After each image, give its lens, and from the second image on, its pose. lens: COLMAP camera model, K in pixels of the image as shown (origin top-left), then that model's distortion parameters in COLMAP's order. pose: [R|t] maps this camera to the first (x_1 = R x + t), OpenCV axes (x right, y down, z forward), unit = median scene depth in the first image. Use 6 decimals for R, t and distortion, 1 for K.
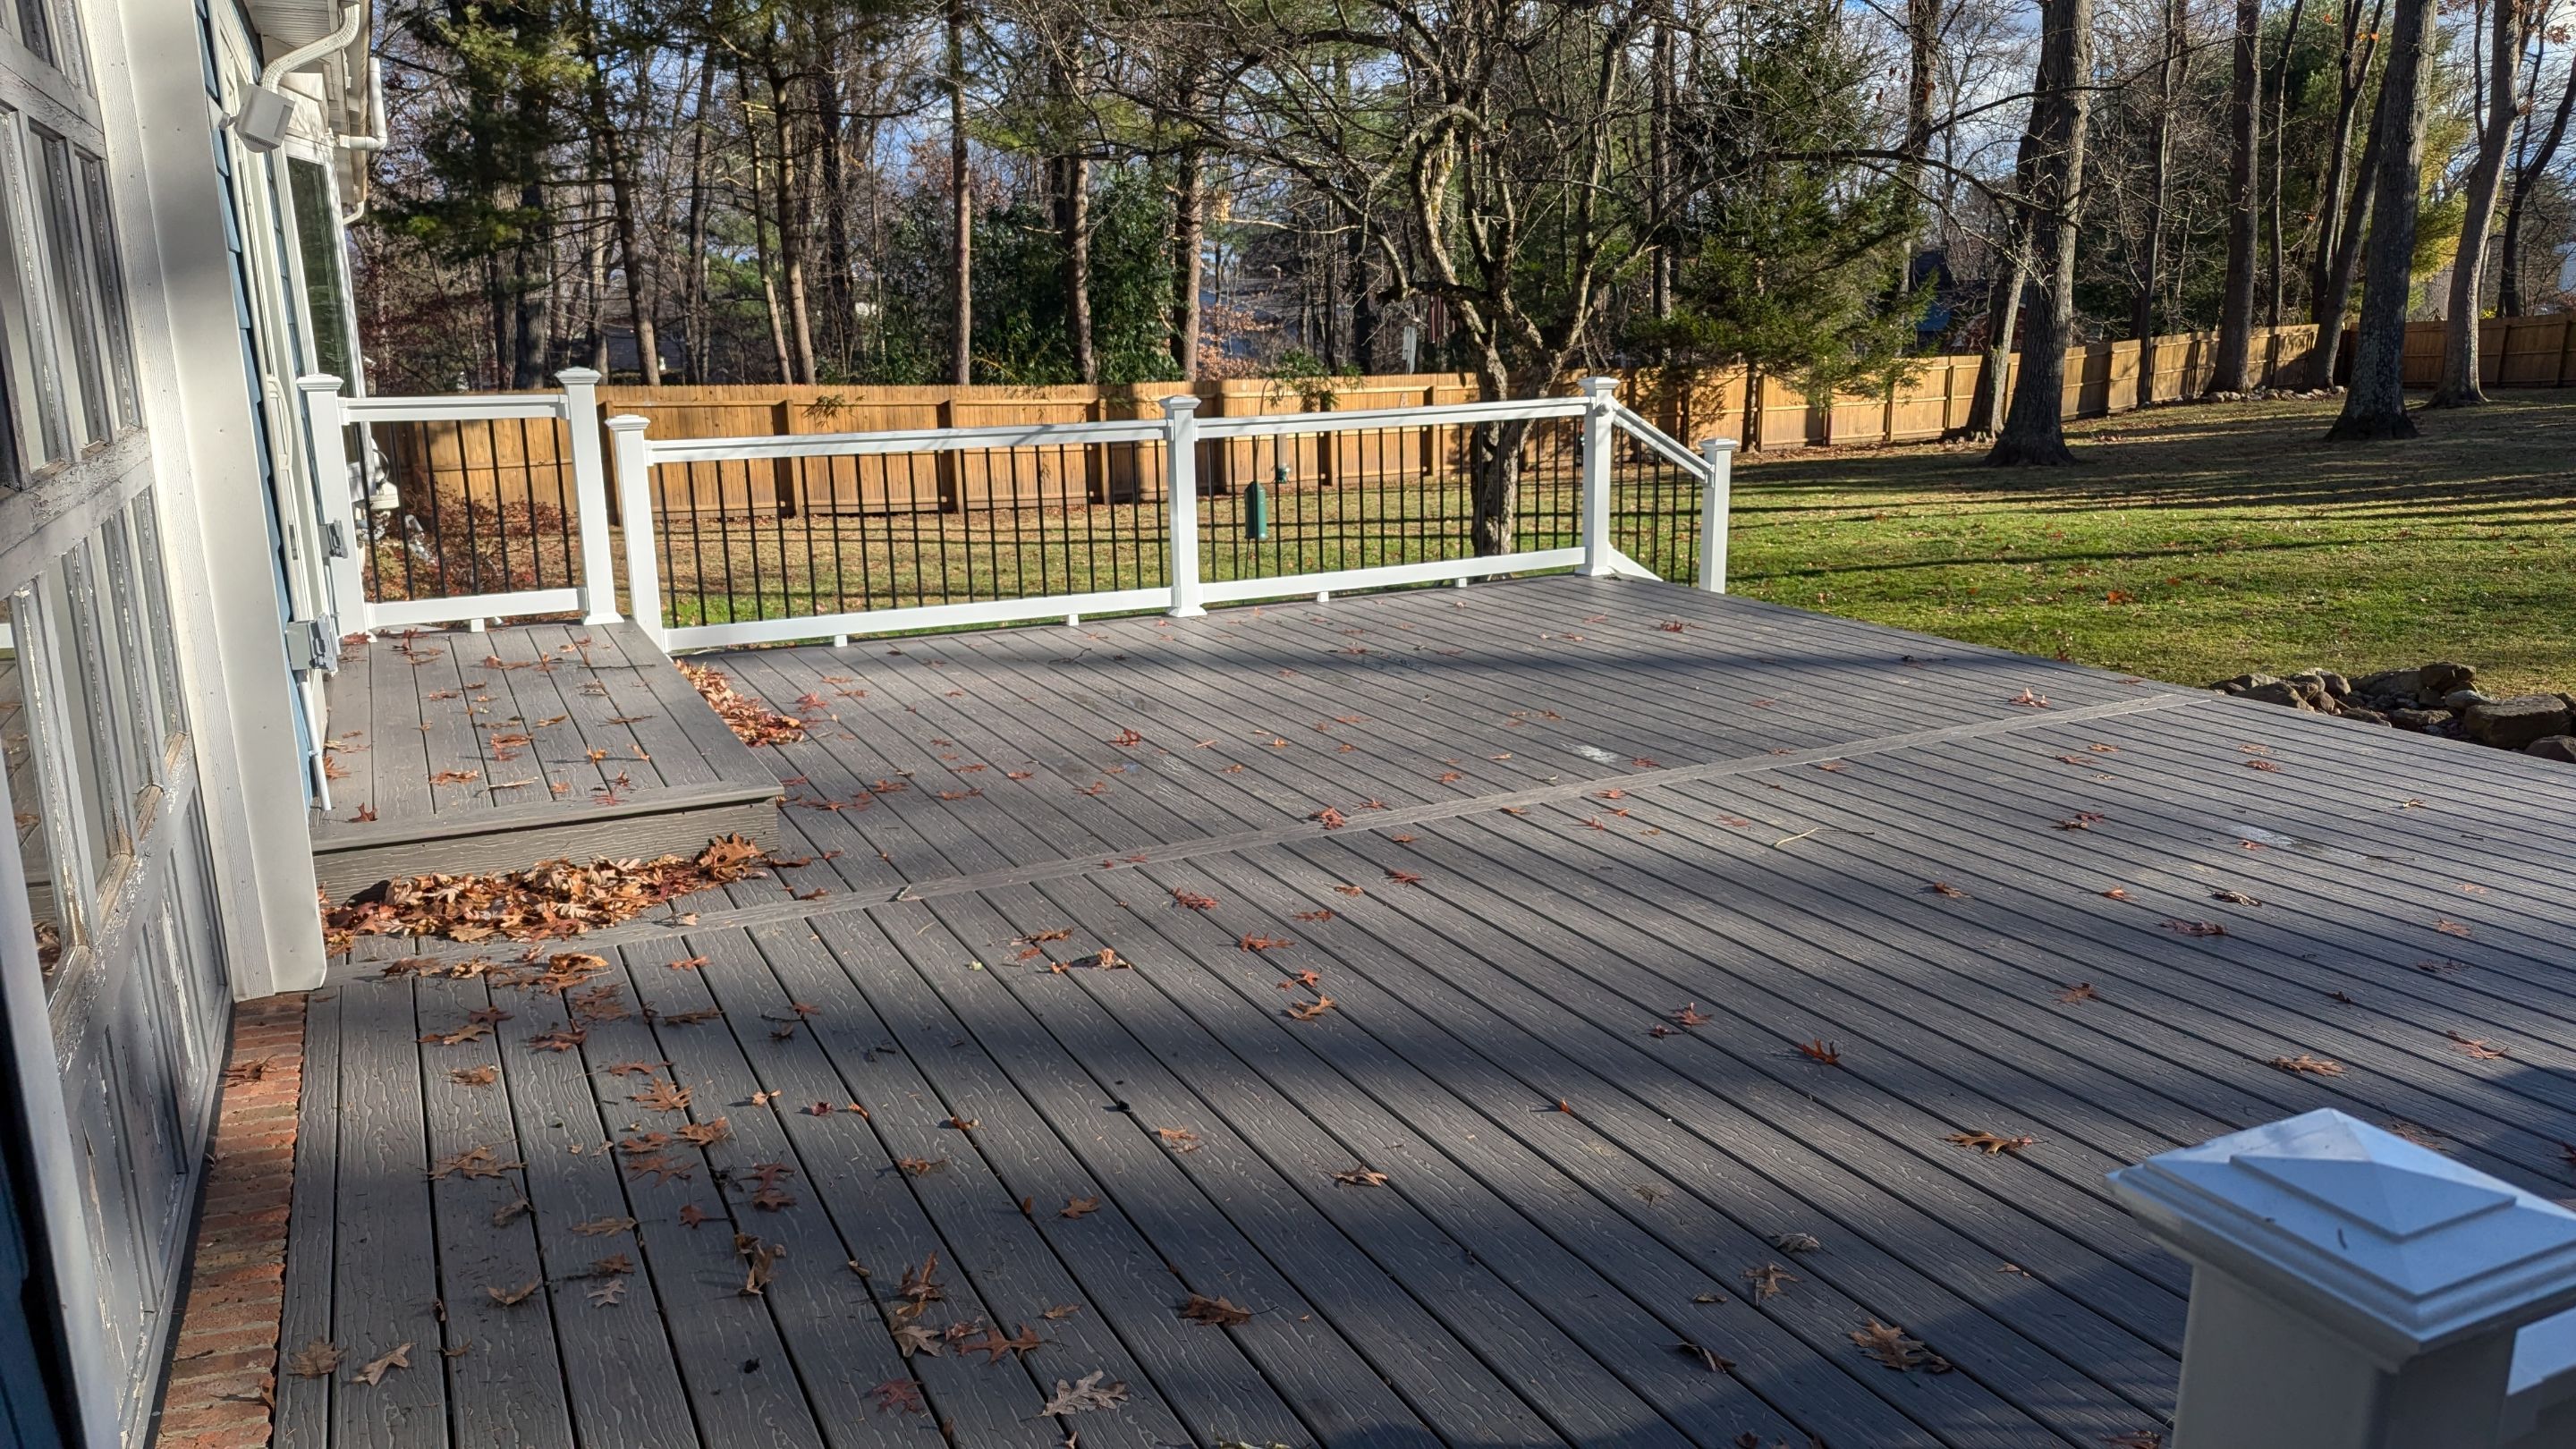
lens RADIAL K [[1833.1, 0, 1285.6], [0, 1833.1, 726.0], [0, 0, 1]] dist [0.062700, -0.048528]
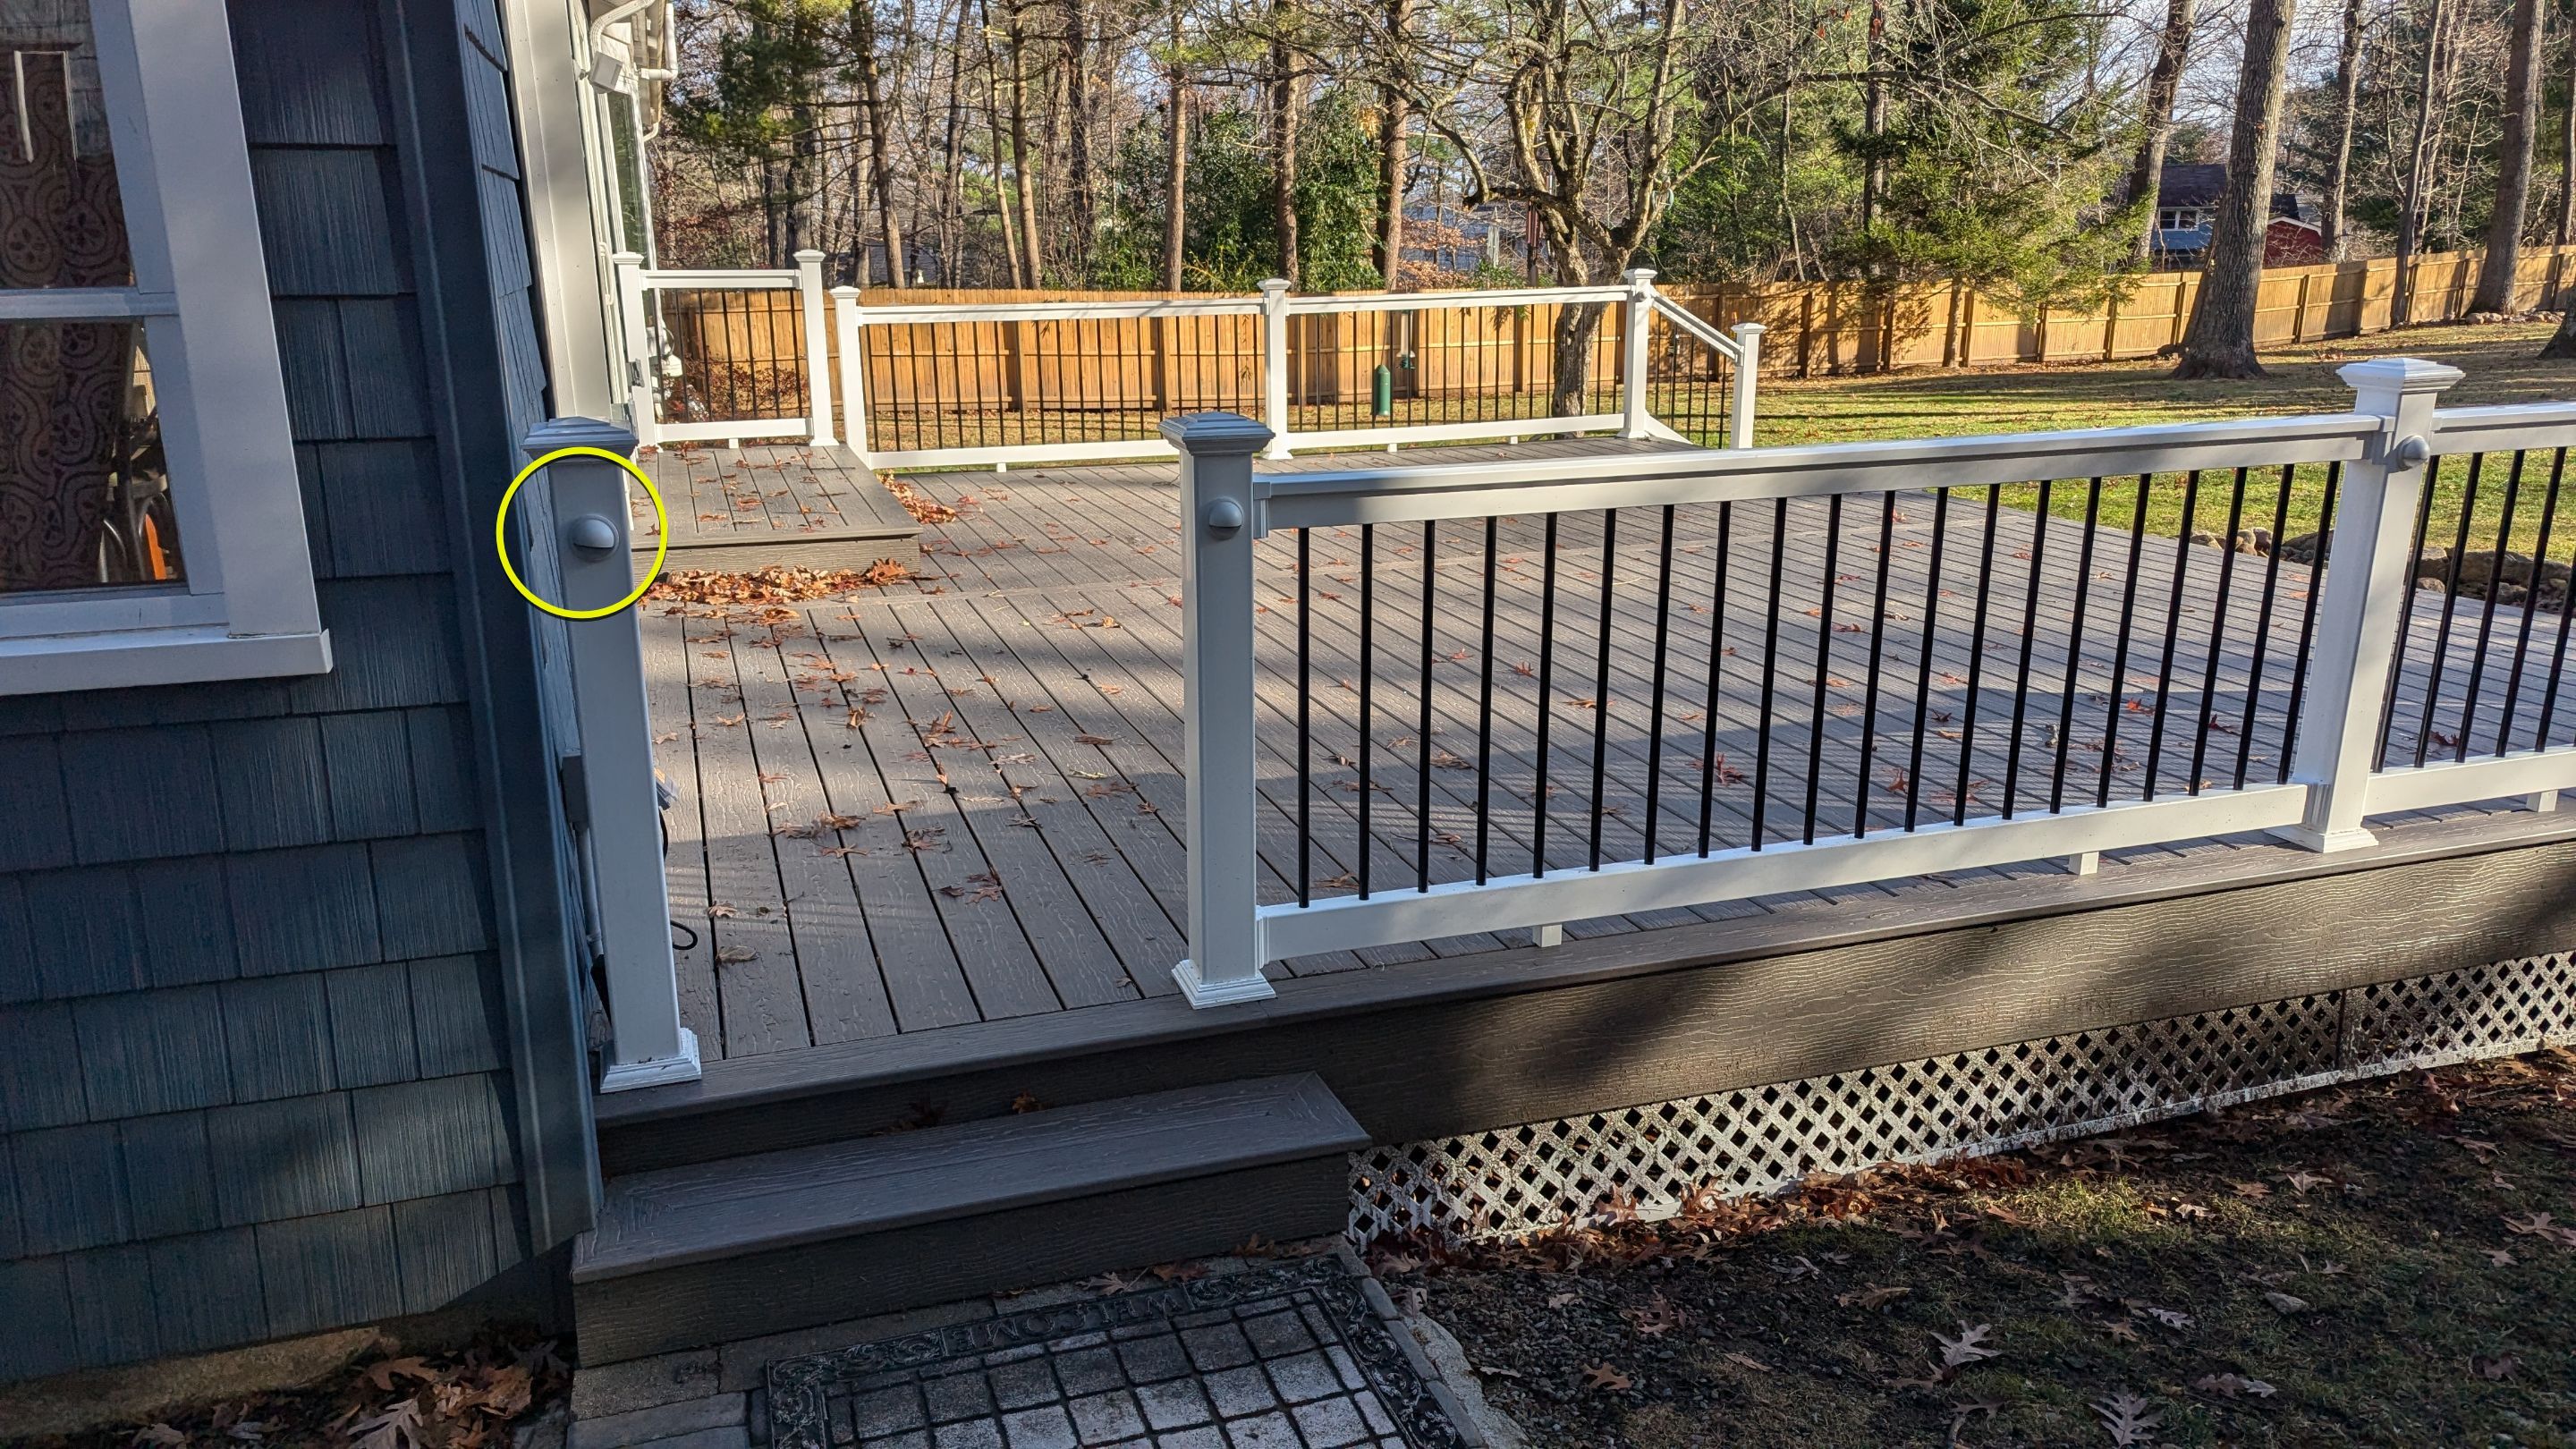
lens RADIAL K [[1833.1, 0, 1286.1], [0, 1833.1, 722.9], [0, 0, 1]] dist [0.062700, -0.048528]
pose [[0.991221, 0.038399, -0.126520, 0.088959], [-0.033315, 0.998560, 0.042052, 0.050640], [0.127952, -0.037468, 0.991072, -0.182415]]
